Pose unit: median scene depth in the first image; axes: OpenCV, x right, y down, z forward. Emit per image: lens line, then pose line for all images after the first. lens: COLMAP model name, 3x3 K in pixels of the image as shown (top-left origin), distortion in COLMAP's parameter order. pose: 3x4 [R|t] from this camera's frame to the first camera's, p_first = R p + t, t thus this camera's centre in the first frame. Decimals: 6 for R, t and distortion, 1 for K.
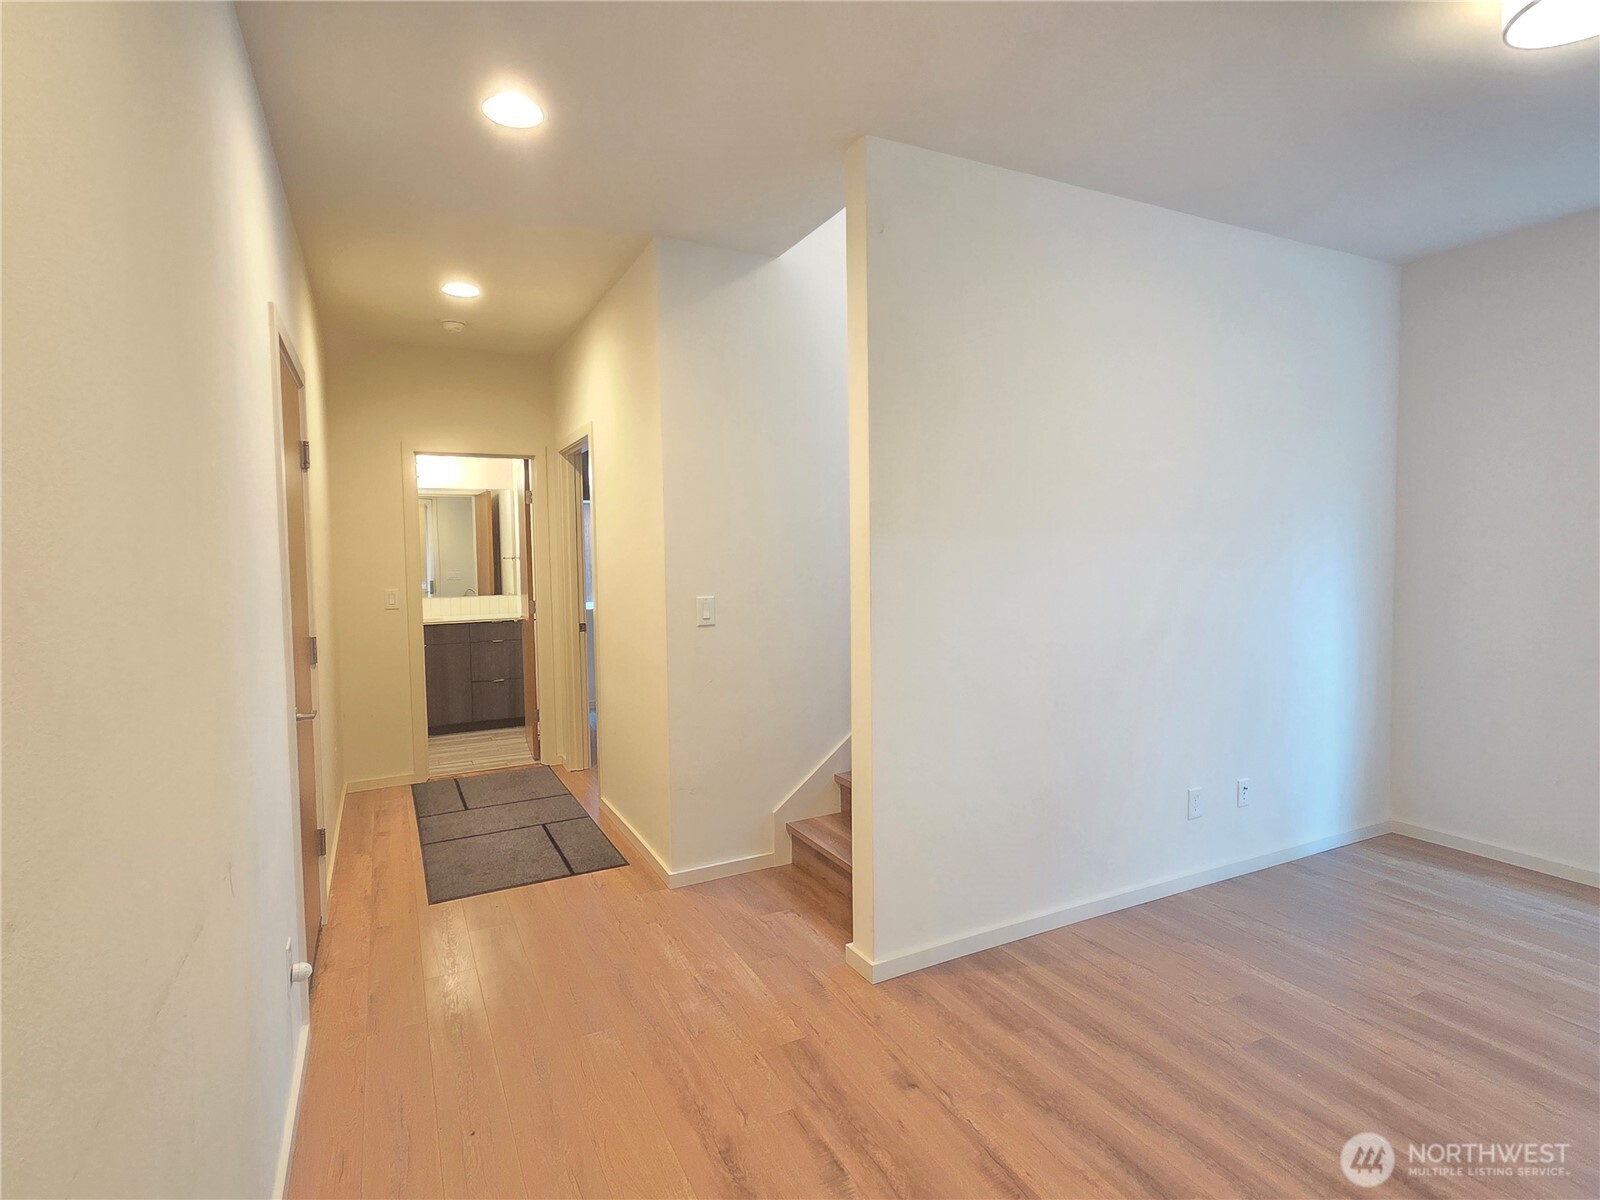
lens RADIAL K [[810.8, 0, 790.1], [0, 810.8, 595.7], [0, 0, 1]] dist [0.004440, -0.000900]
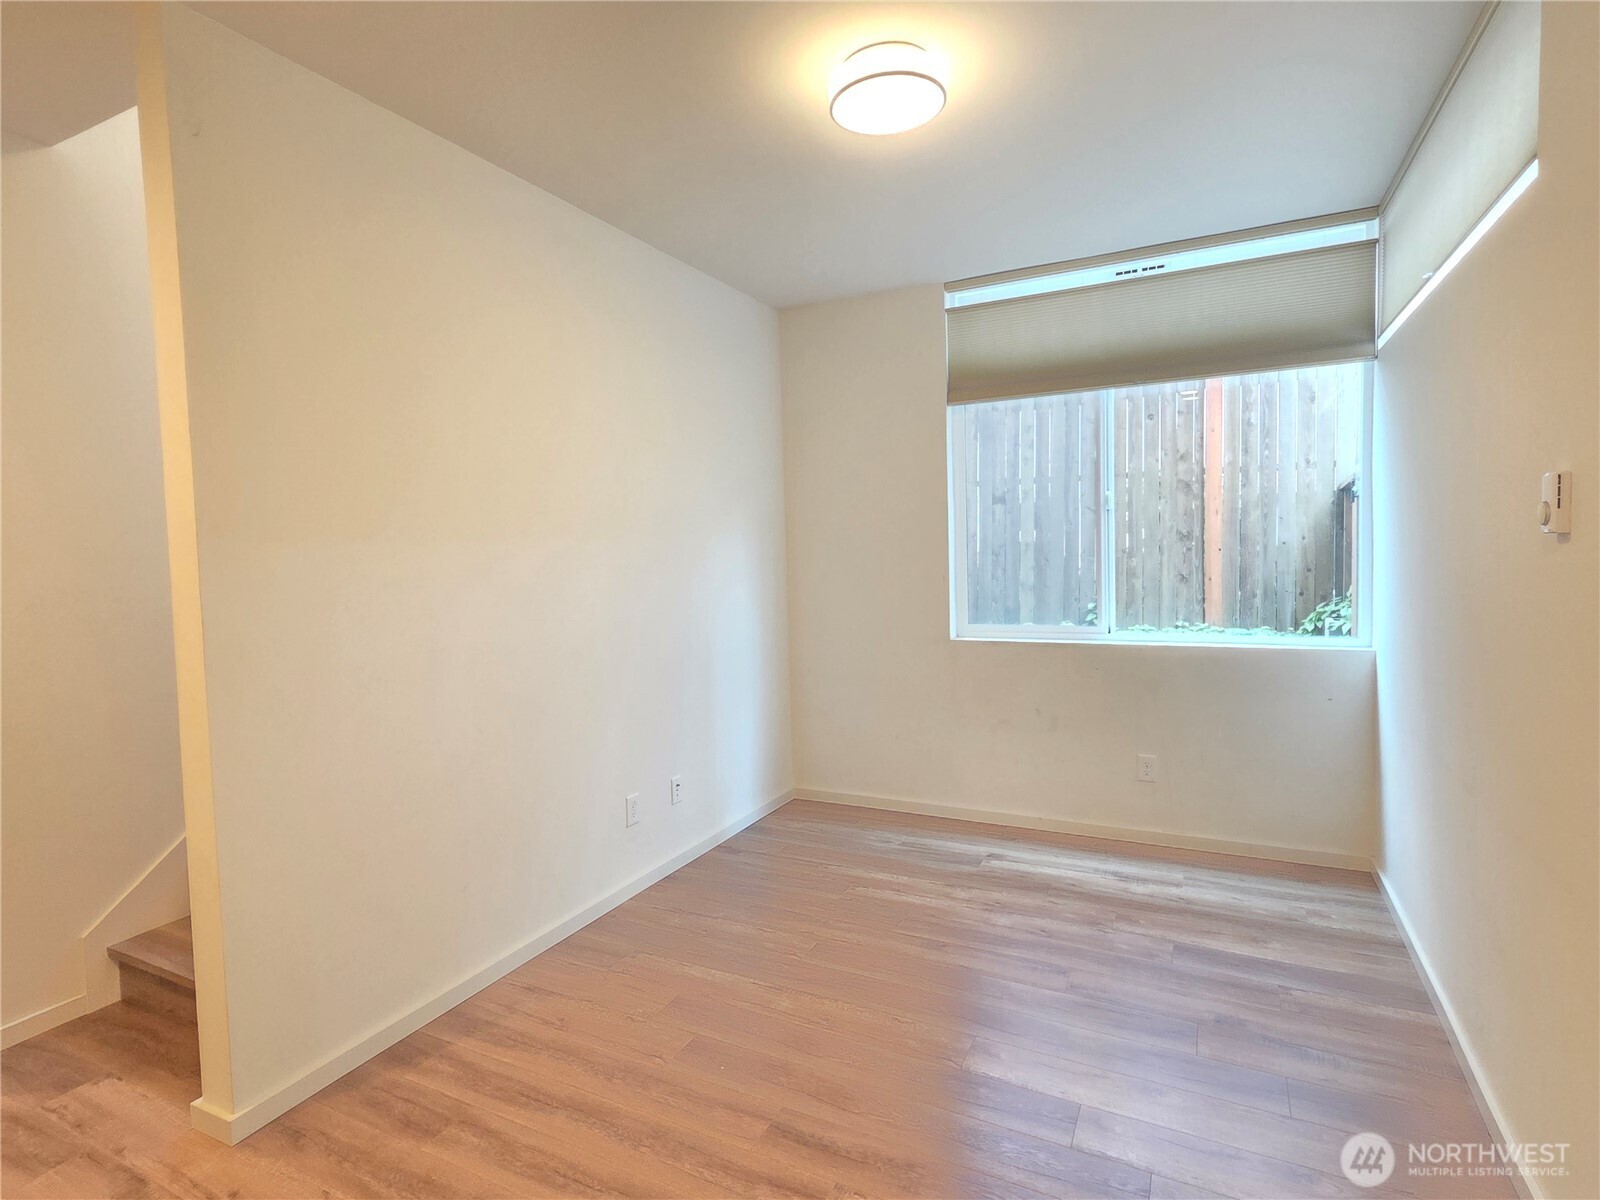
lens RADIAL K [[810.8, 0, 798.3], [0, 810.8, 598.1], [0, 0, 1]] dist [0.004440, -0.000900]
pose [[0.801090, -0.038988, 0.597273, 0.092445], [0.046356, 0.998920, 0.003031, 0.003384], [-0.596747, 0.025260, 0.802032, 0.088883]]
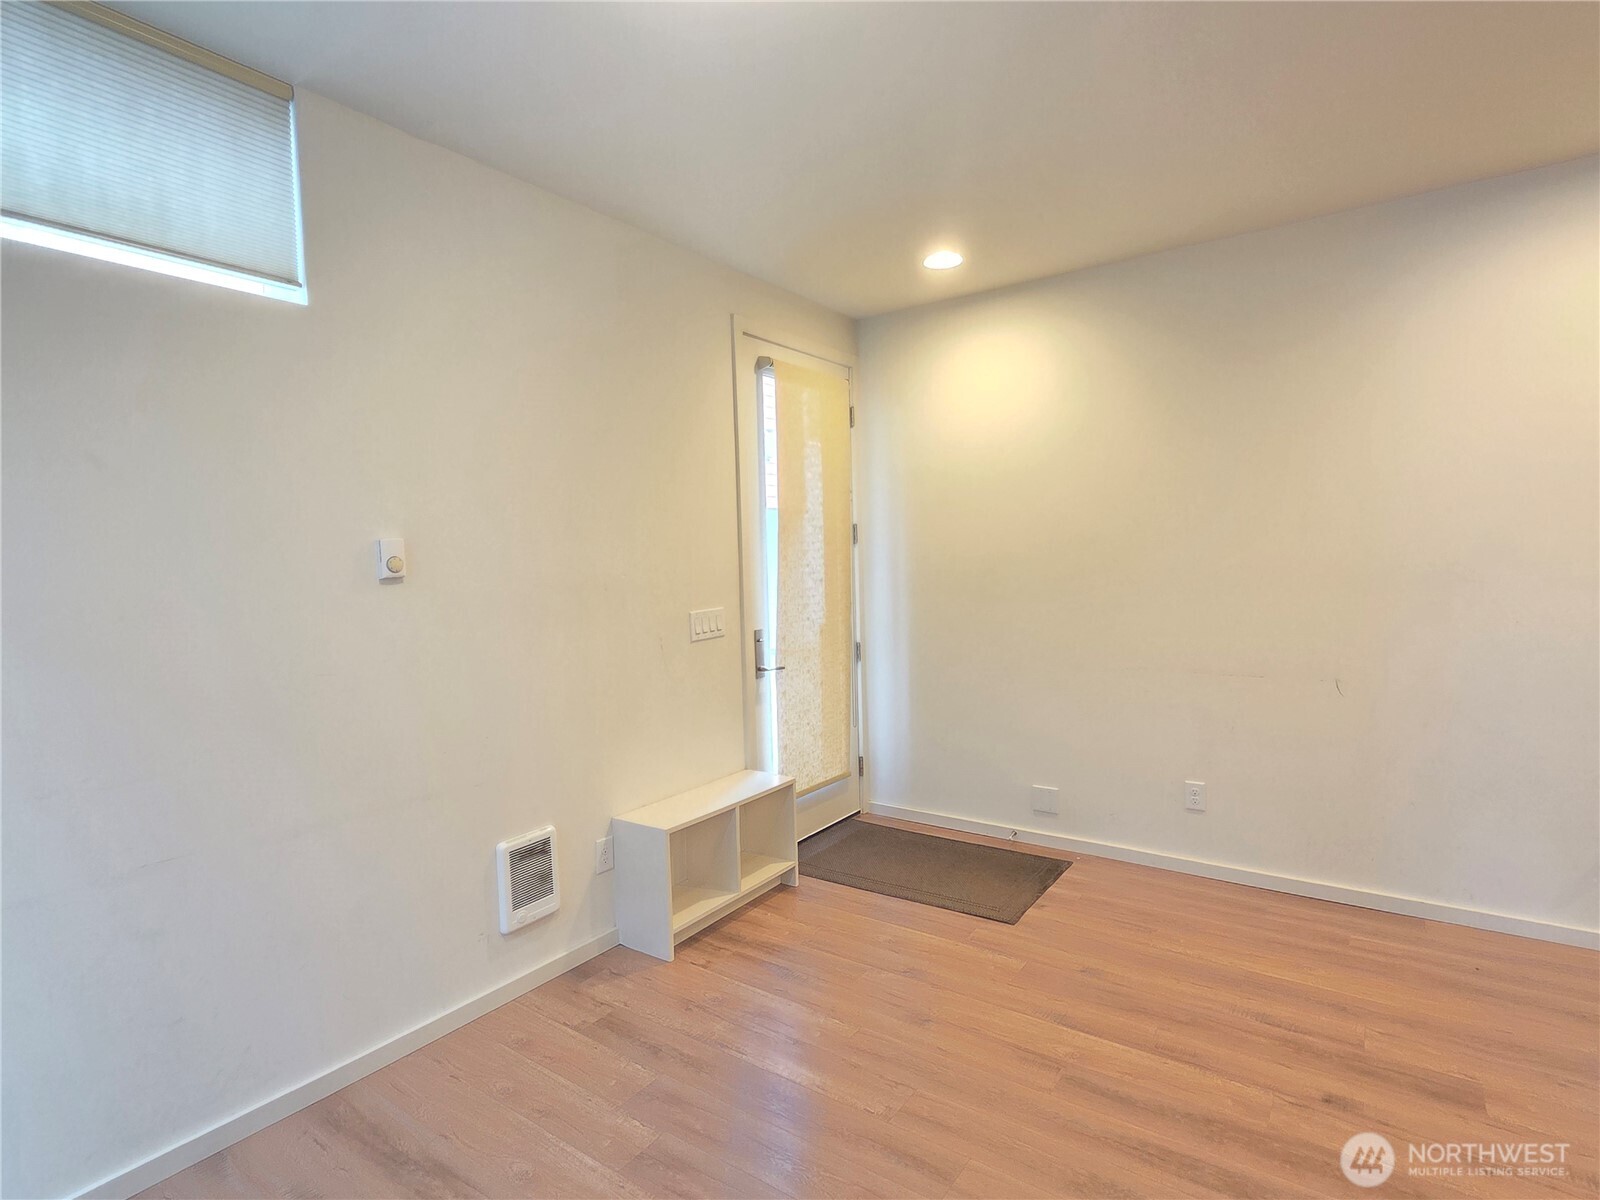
lens RADIAL K [[810.8, 0, 788.1], [0, 810.8, 593.4], [0, 0, 1]] dist [0.004440, -0.000900]
pose [[-0.888002, 0.060635, -0.455824, 0.852324], [0.013511, 0.994281, 0.105940, -0.082201], [0.459640, 0.087916, -0.883743, 1.141788]]
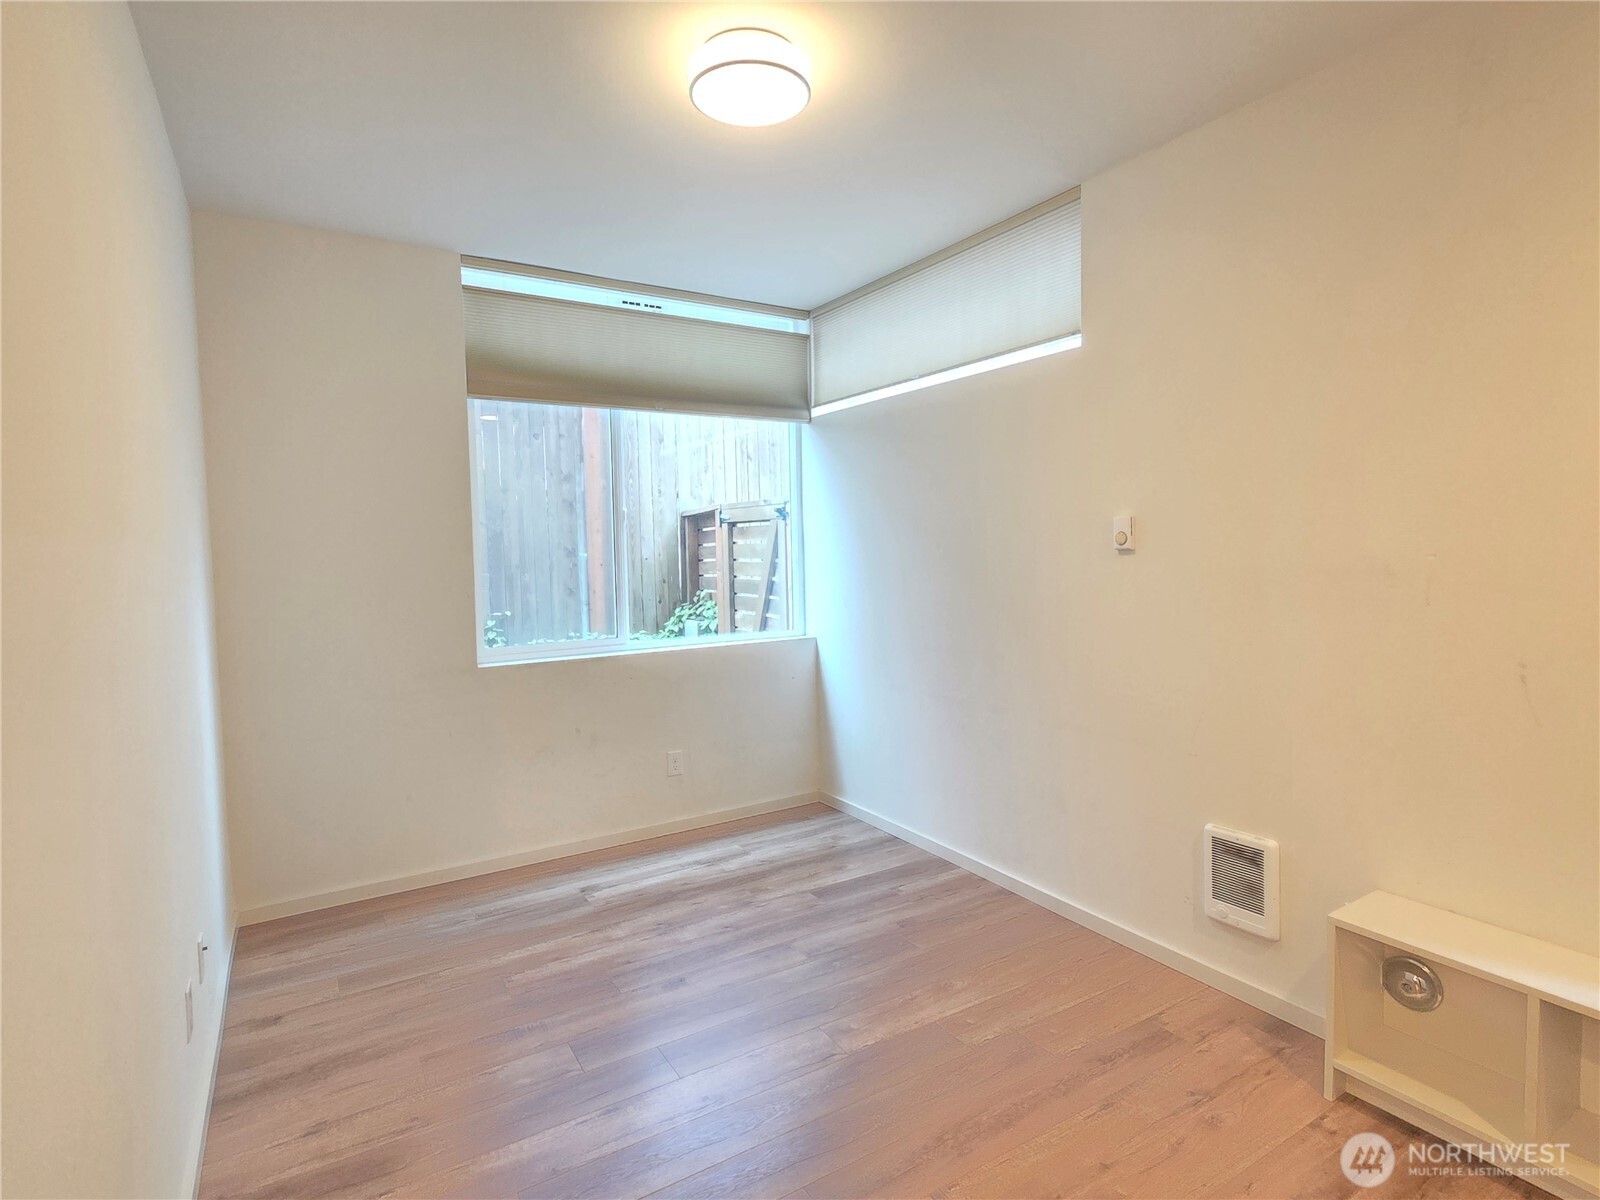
lens RADIAL K [[810.8, 0, 799.5], [0, 810.8, 598.5], [0, 0, 1]] dist [0.004440, -0.000900]
pose [[-0.092500, -0.041522, 0.994847, -0.119041], [0.077794, 0.995775, 0.048794, -0.034829], [-0.992669, 0.081907, -0.088879, 0.708268]]
